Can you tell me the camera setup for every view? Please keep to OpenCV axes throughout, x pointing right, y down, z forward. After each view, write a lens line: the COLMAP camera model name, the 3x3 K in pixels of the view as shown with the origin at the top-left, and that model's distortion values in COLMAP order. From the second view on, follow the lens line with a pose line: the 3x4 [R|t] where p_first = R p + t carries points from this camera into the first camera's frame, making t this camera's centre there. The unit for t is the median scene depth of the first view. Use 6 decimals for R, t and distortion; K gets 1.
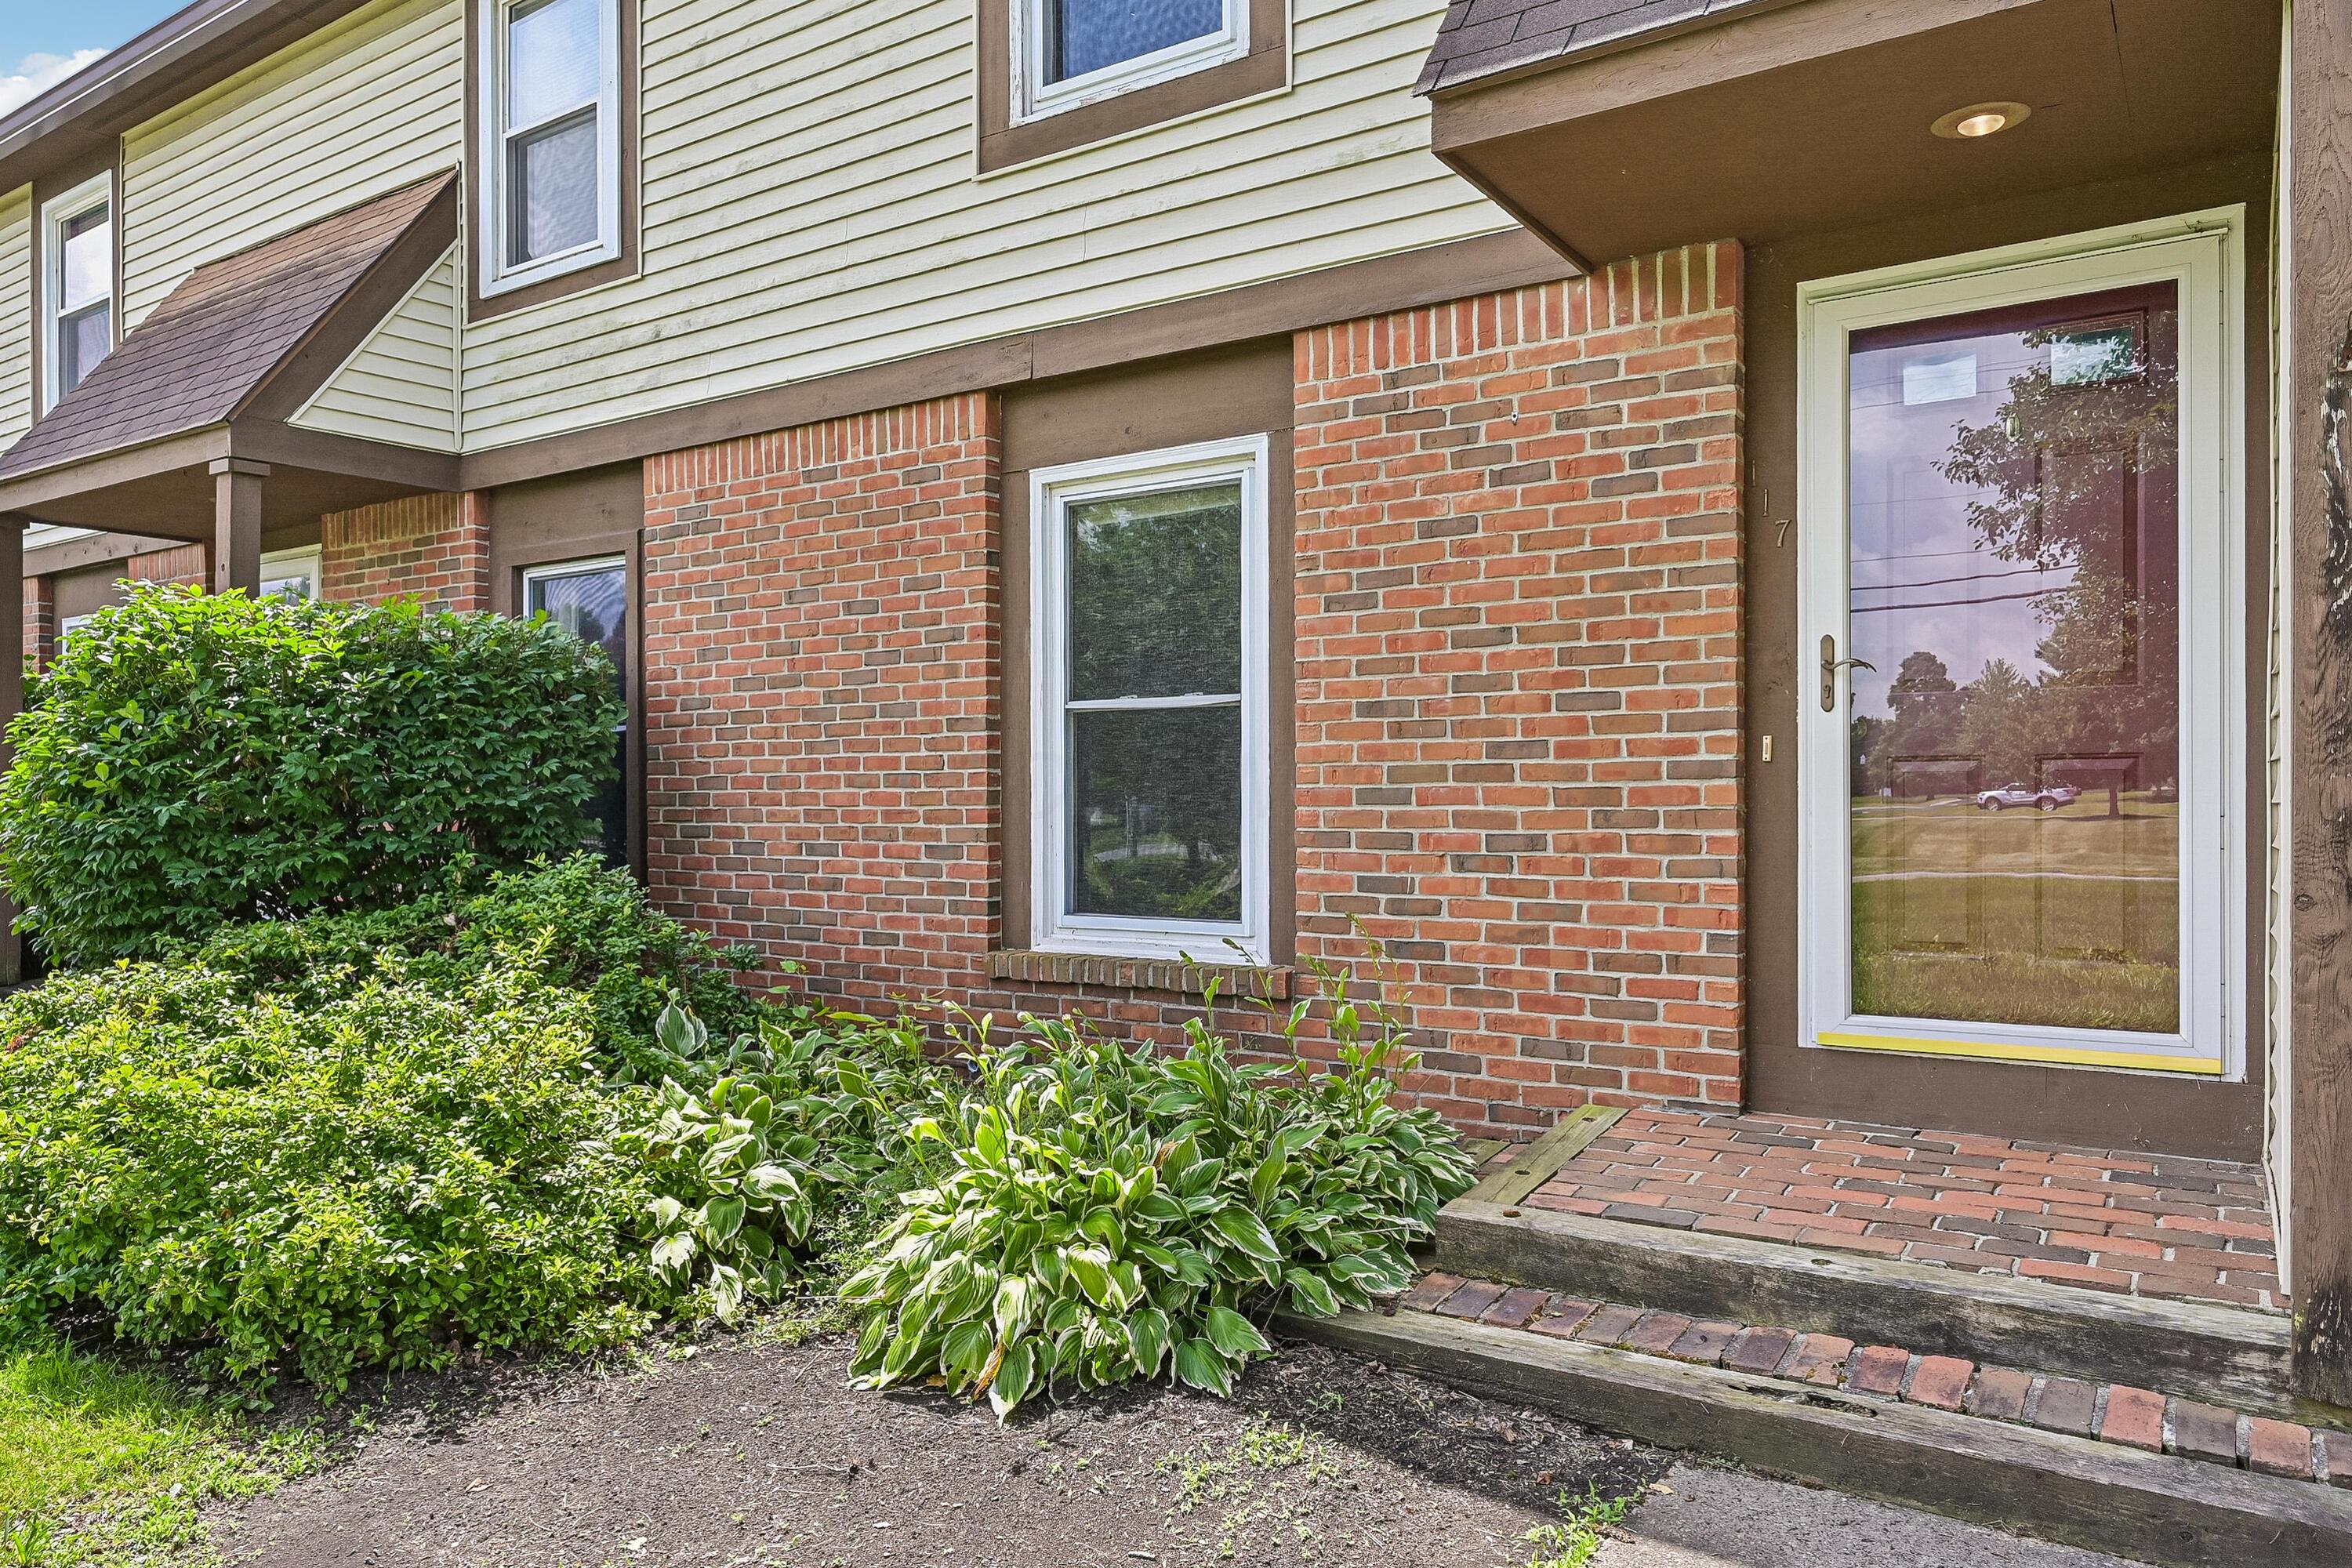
lens RADIAL K [[1557.1, 0, 1181.0], [0, 1557.1, 812.8], [0, 0, 1]] dist [-0.002665, 0.000839]
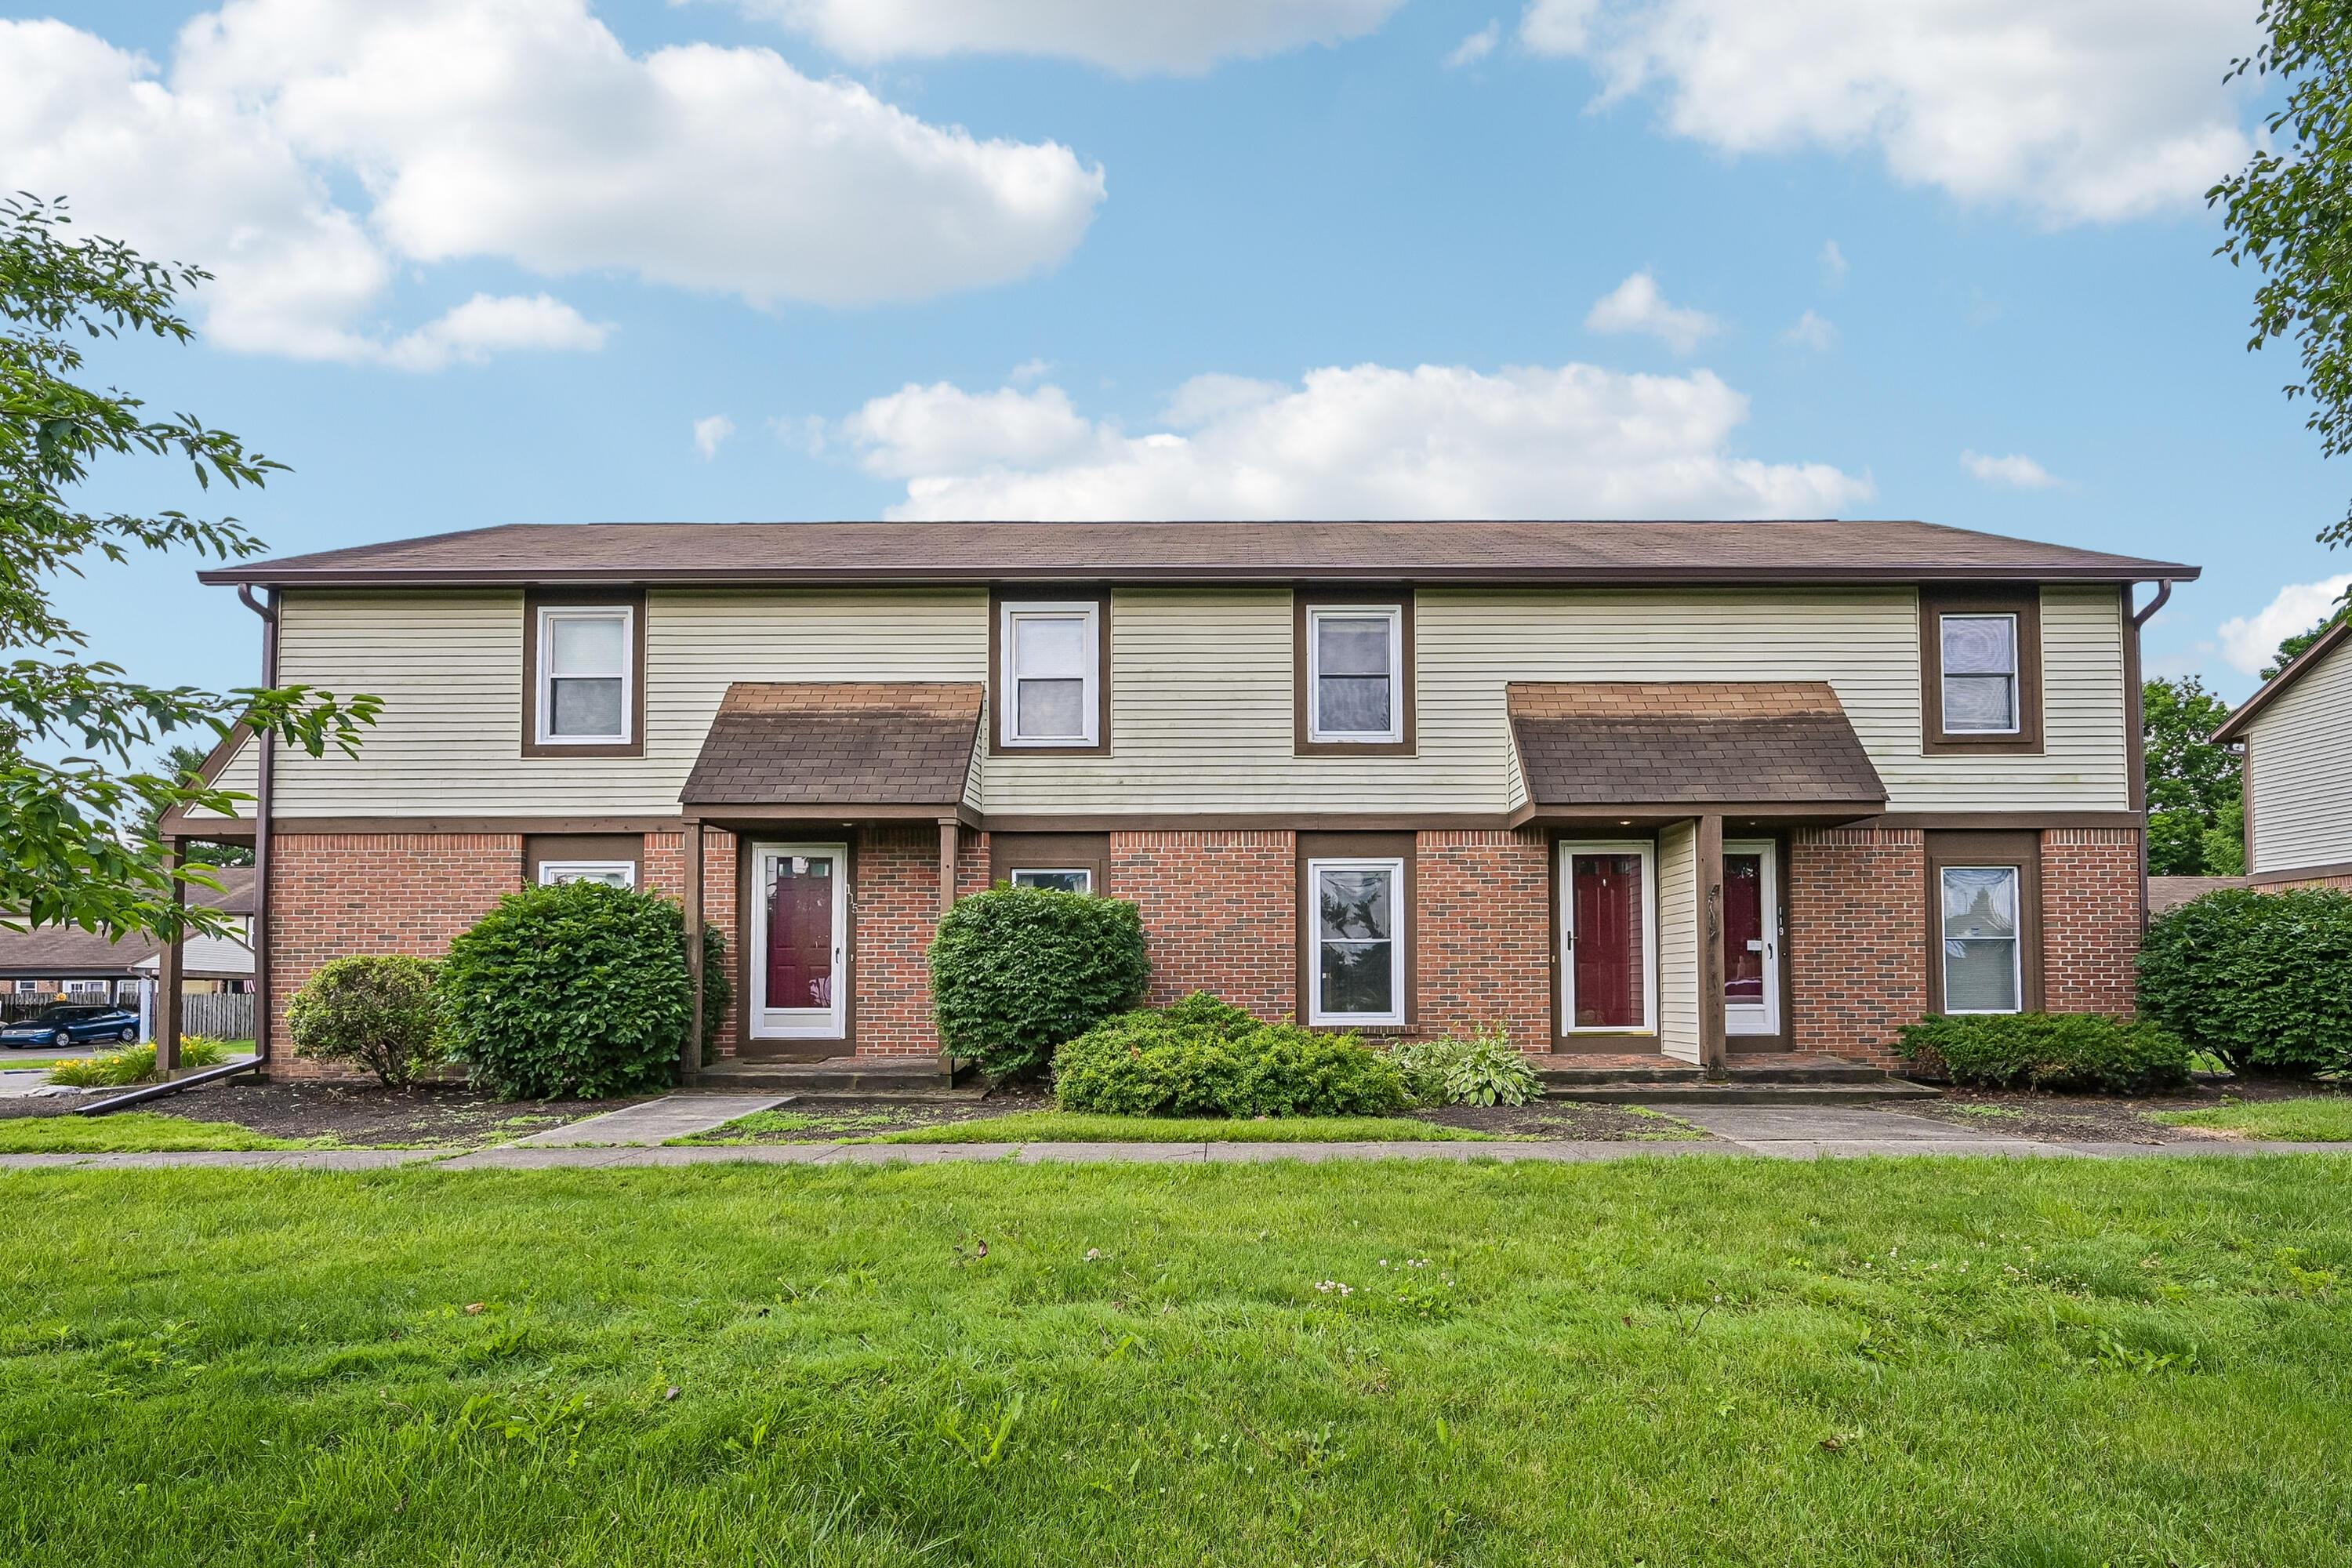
lens RADIAL K [[1182.3, 0, 1180.5], [0, 1182.3, 957.0], [0, 0, 1]] dist [0.001189, 0.000365]
pose [[0.829685, 0.016305, 0.557994, -1.734750], [0.005709, 0.999273, -0.037690, 0.049424], [-0.558203, 0.034456, 0.828989, -0.778697]]
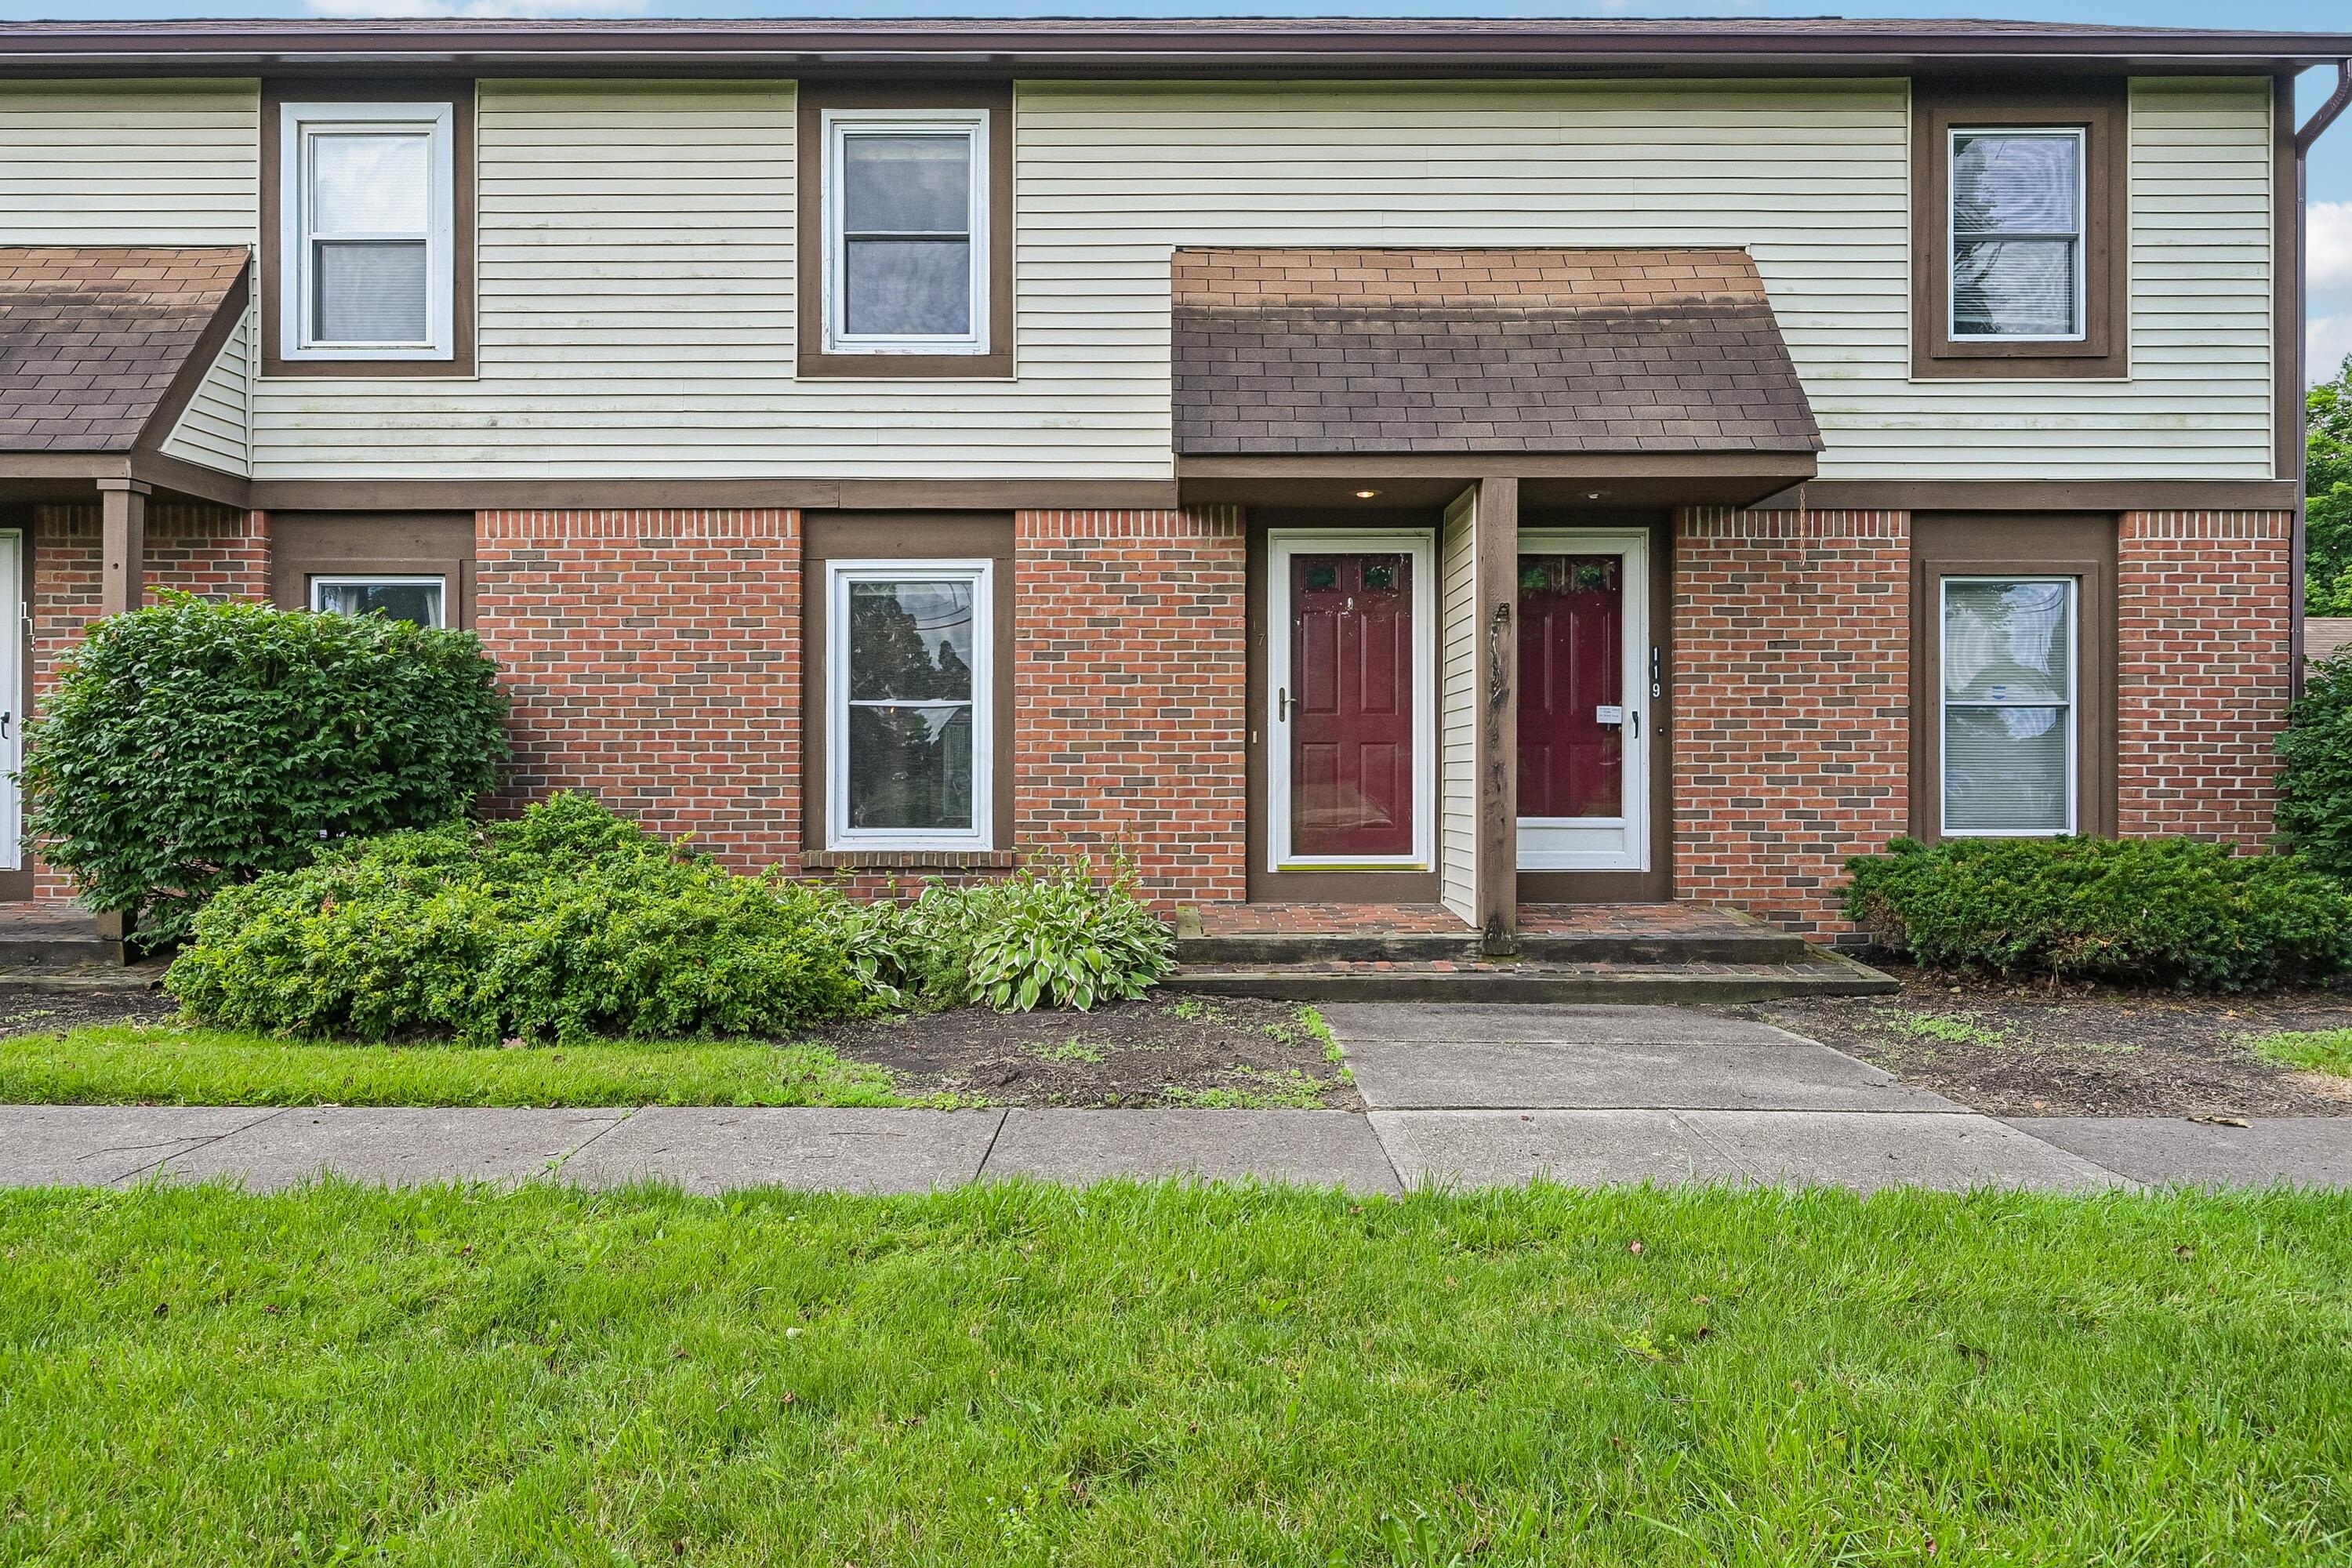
lens RADIAL K [[1481.2, 0, 1176.0], [0, 1481.2, 784.0], [0, 0, 1]] dist [-0.002776, 0.001883]
pose [[0.836079, 0.000151, 0.548609, -0.743270], [0.001043, 0.999998, -0.001865, 0.024256], [-0.548608, 0.002132, 0.836077, -0.591214]]
